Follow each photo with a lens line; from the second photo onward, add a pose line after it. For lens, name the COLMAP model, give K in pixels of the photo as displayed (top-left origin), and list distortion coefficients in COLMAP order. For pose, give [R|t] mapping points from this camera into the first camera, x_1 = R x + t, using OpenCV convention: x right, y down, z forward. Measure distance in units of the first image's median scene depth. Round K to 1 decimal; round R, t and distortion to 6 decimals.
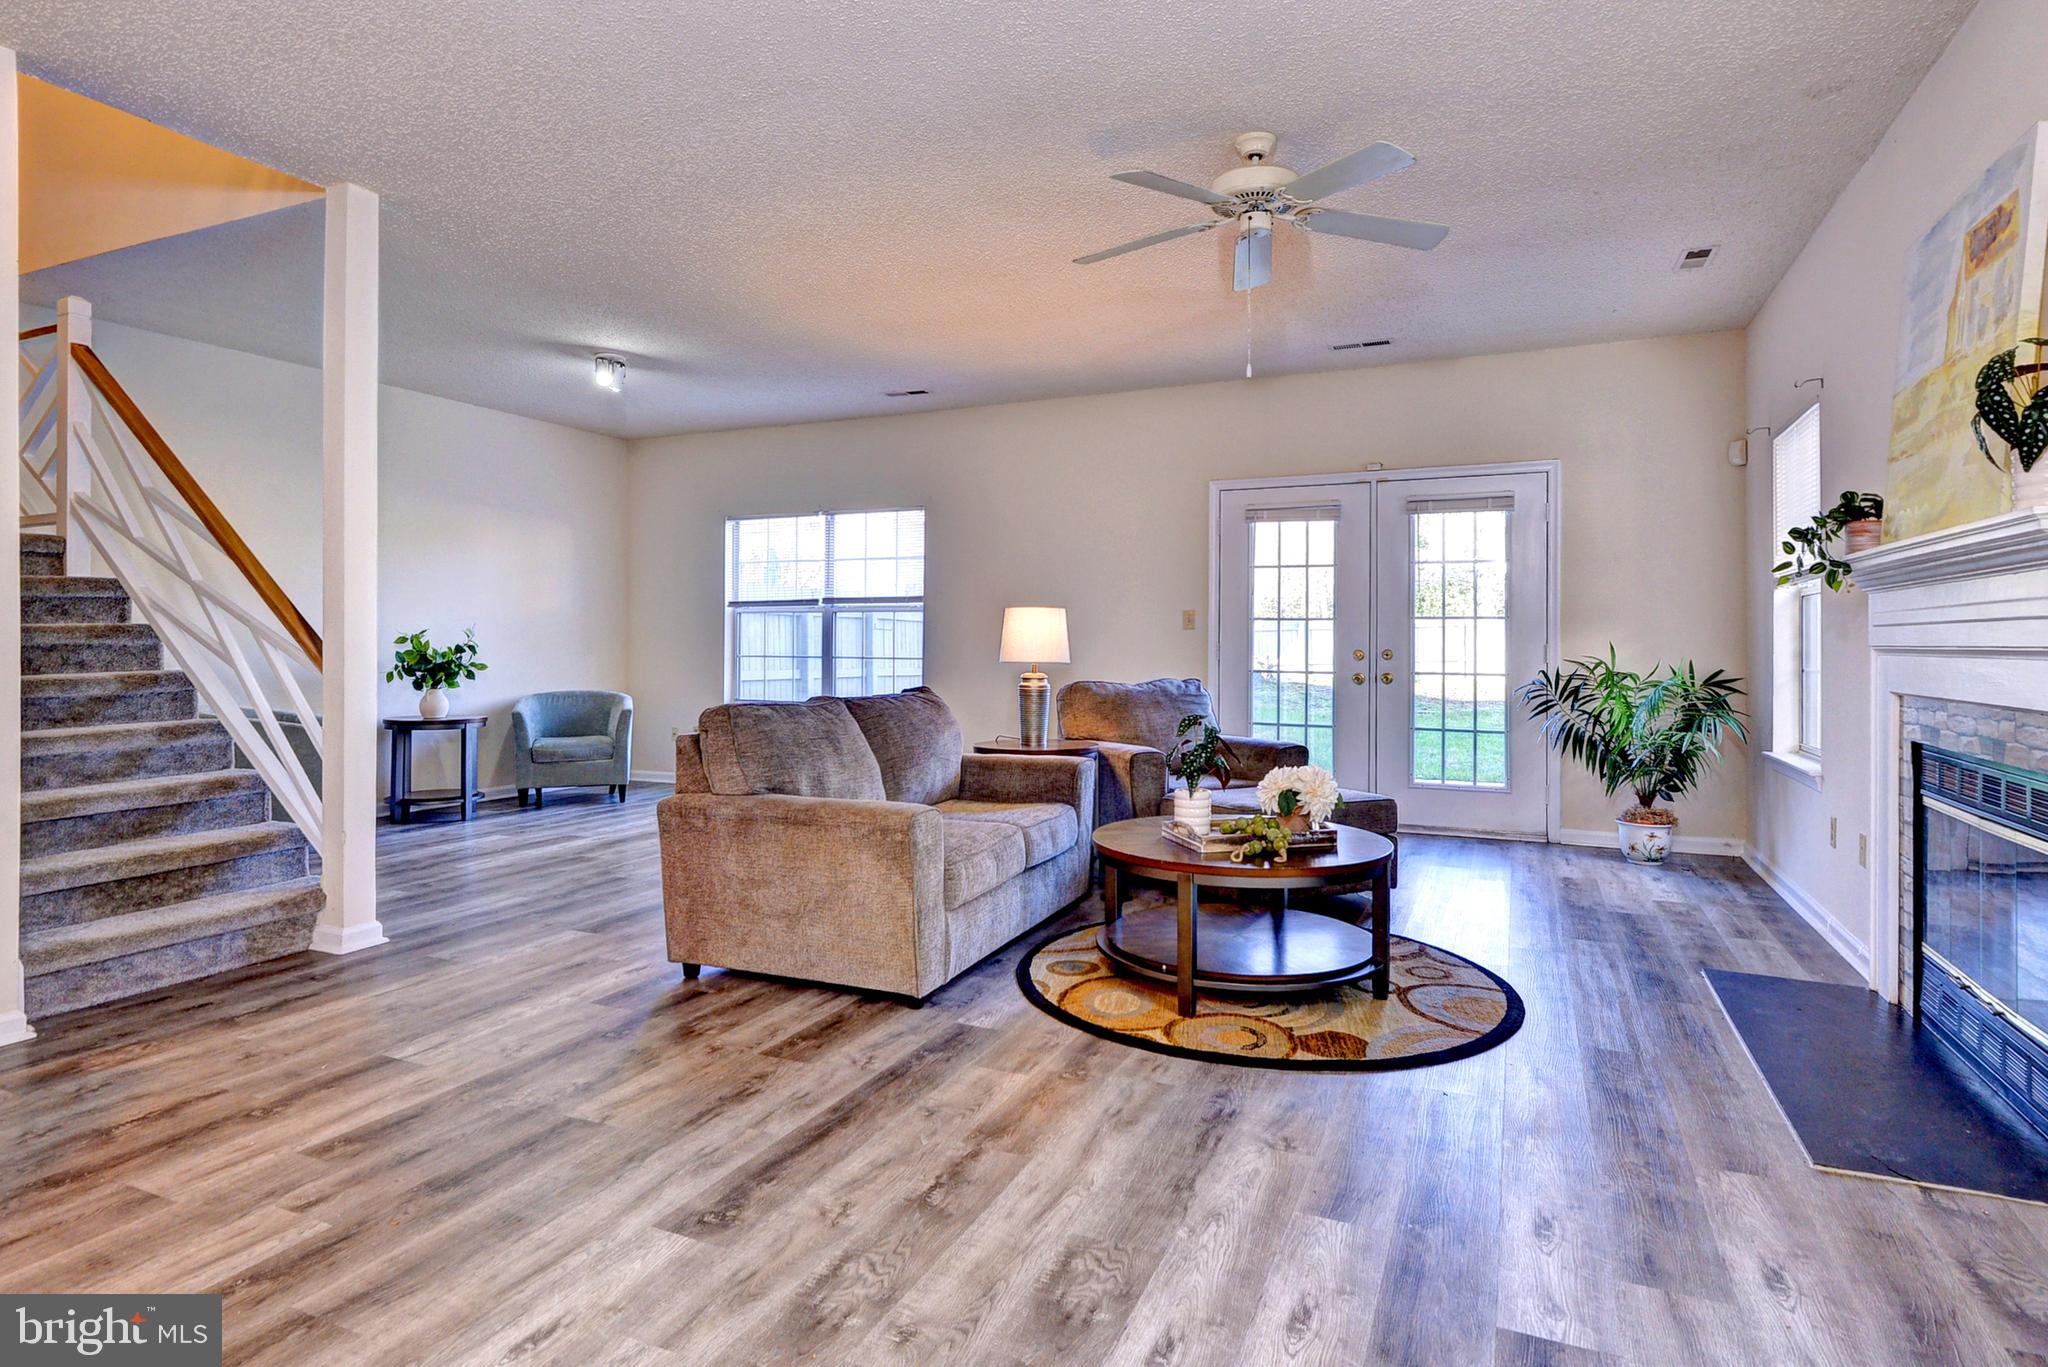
lens RADIAL K [[1110.1, 0, 1033.3], [0, 1110.1, 620.7], [0, 0, 1]] dist [-0.002068, -0.000354]
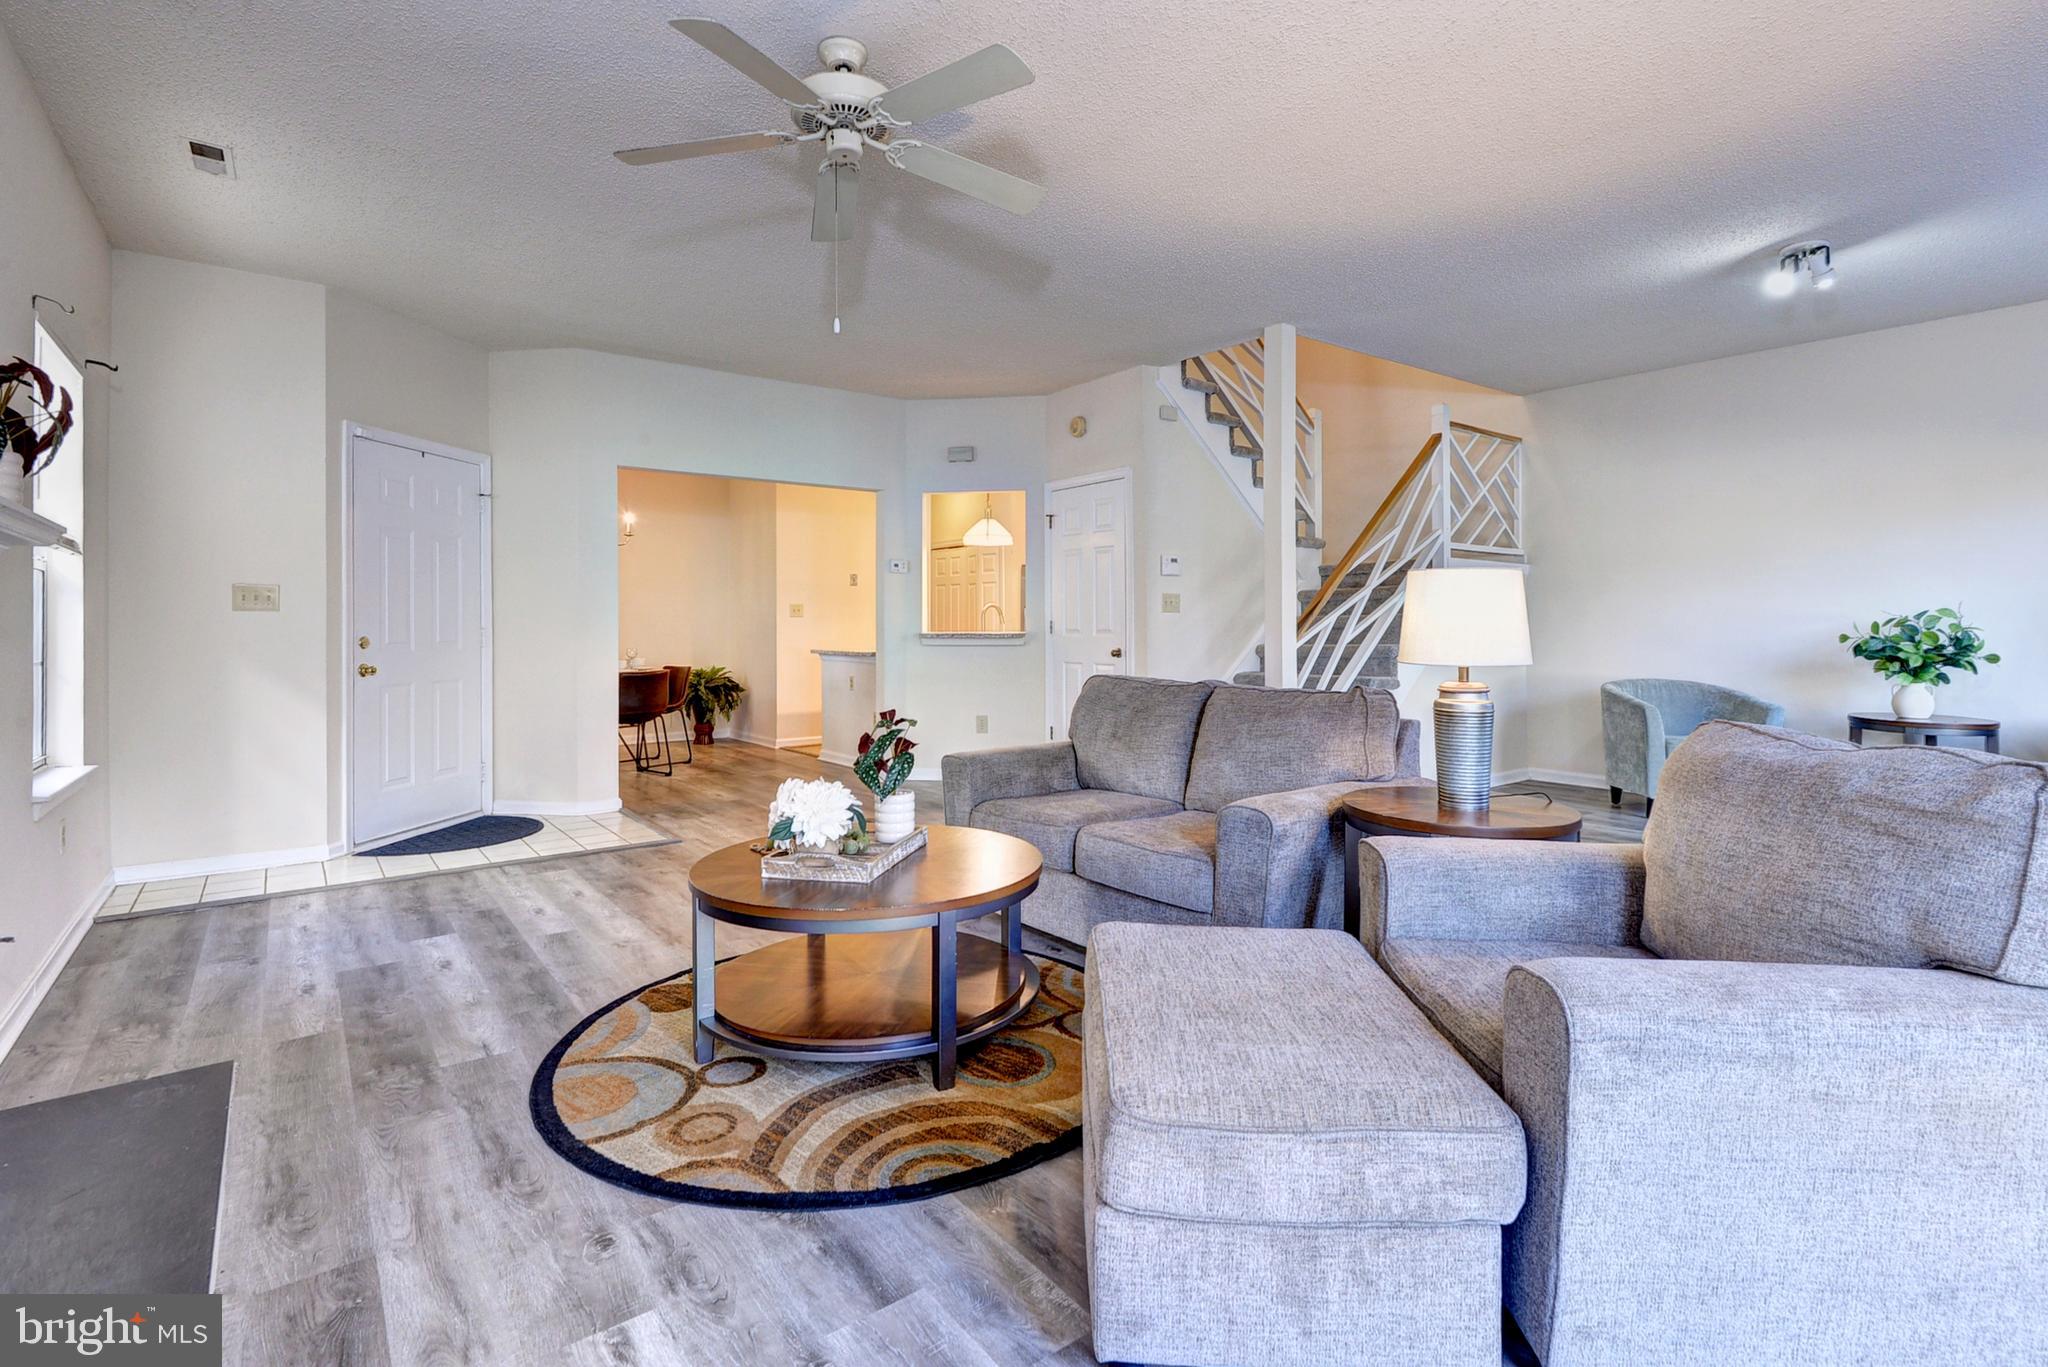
lens RADIAL K [[990.7, 0, 1024.0], [0, 990.7, 631.9], [0, 0, 1]] dist [0.001889, -0.001728]
pose [[-0.498526, -0.000698, -0.866874, 0.987978], [0.017847, 0.999779, -0.011069, 0.040308], [0.866691, -0.020989, -0.498404, 1.872595]]
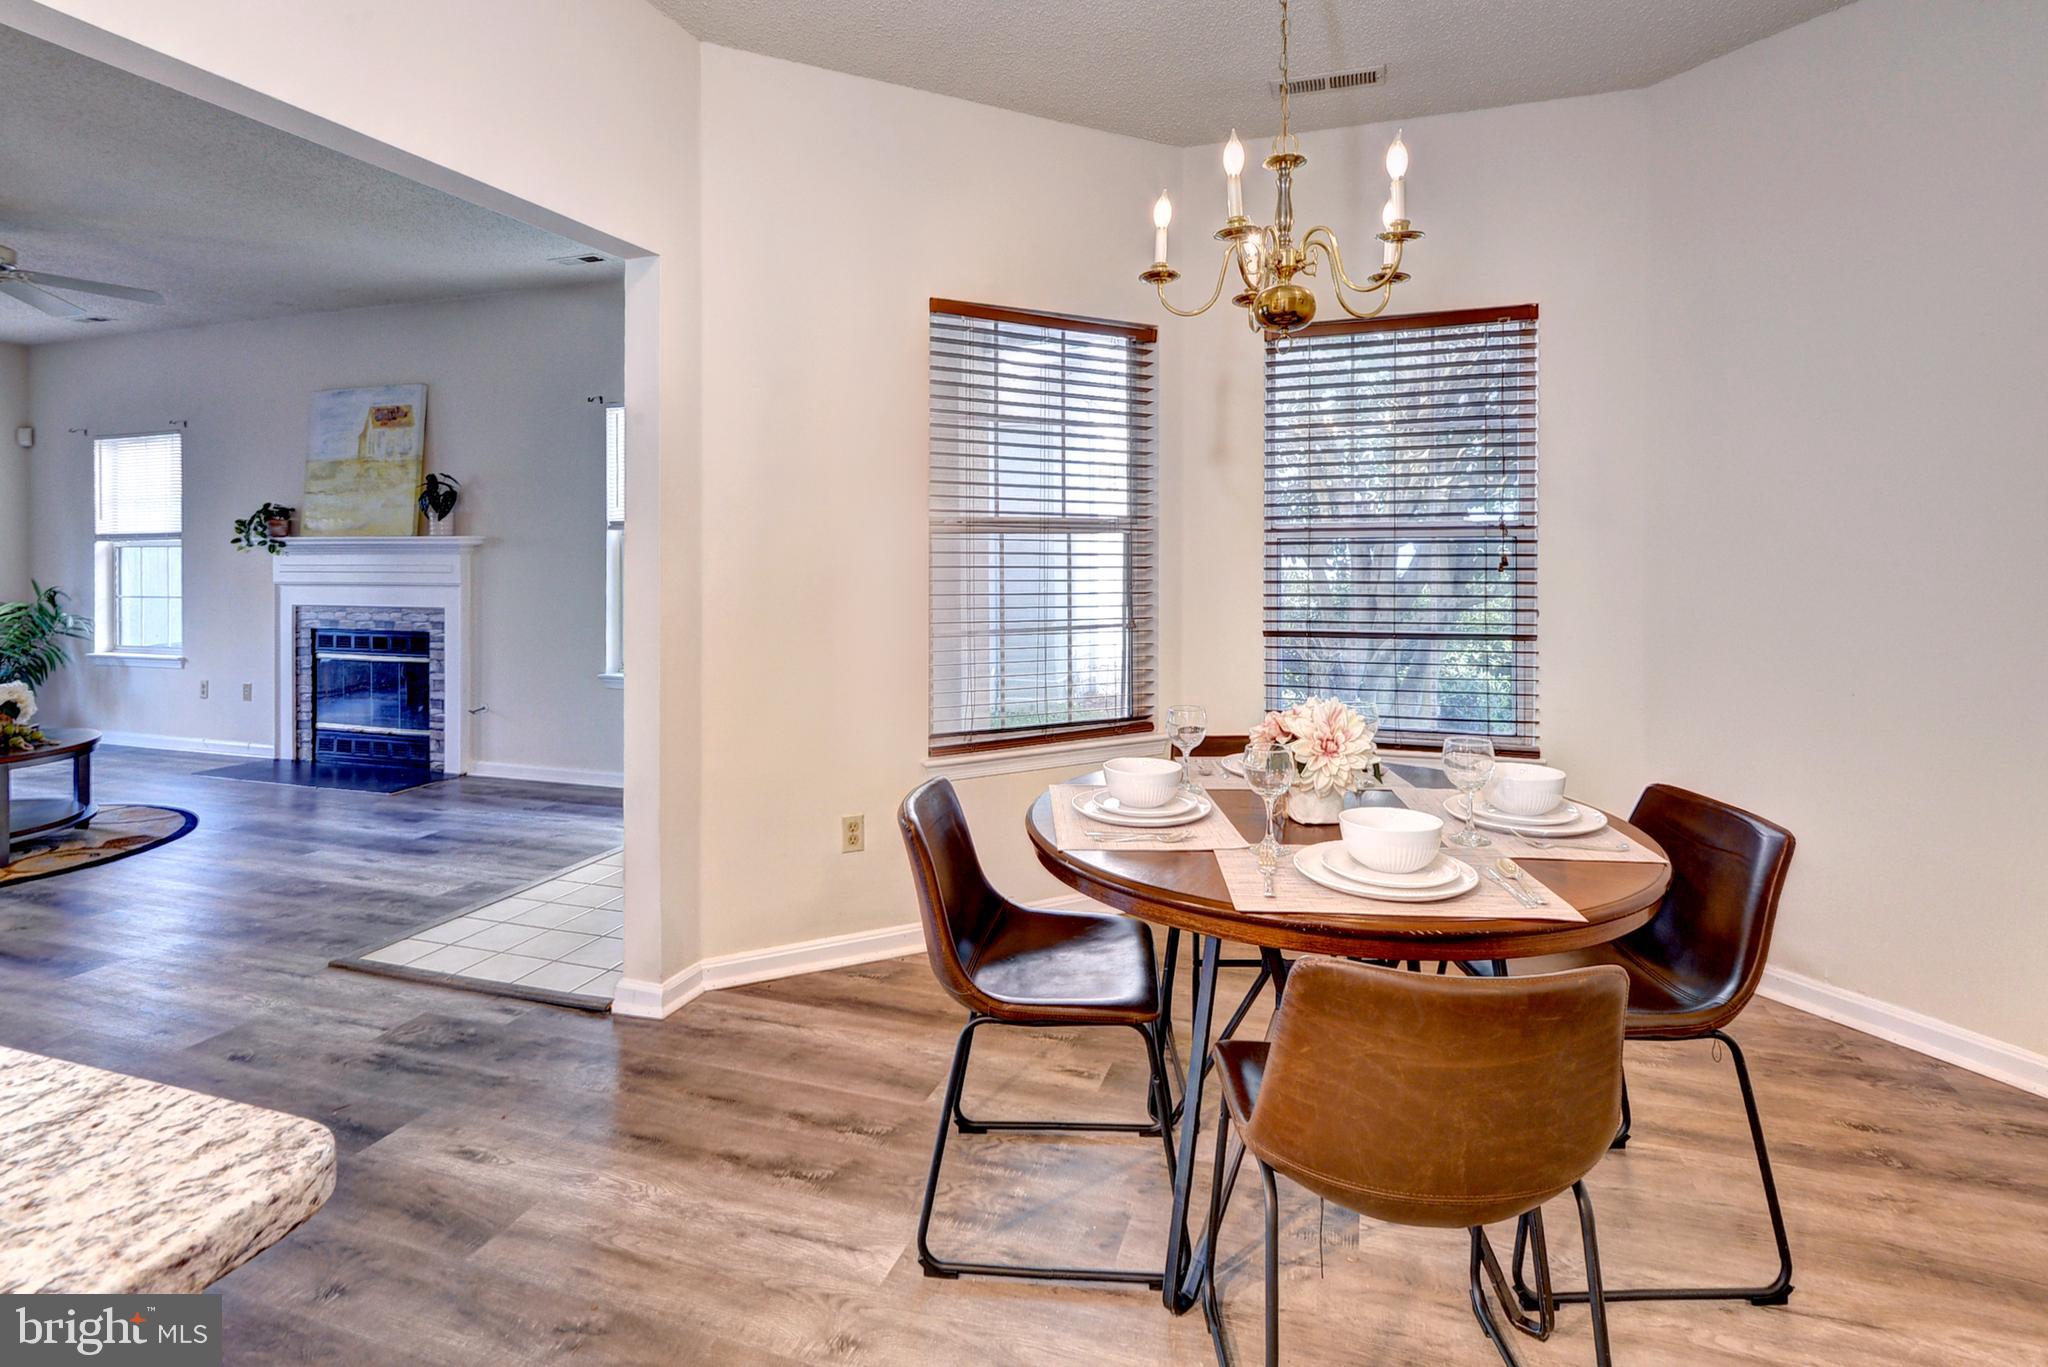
lens RADIAL K [[995.8, 0, 982.3], [0, 995.8, 558.7], [0, 0, 1]] dist [0.002541, -0.000365]
pose [[-0.070167, 0.001017, 0.997535, -1.341142], [-0.018171, 0.999832, -0.002297, -0.046920], [-0.997370, -0.018288, -0.070137, -0.140553]]
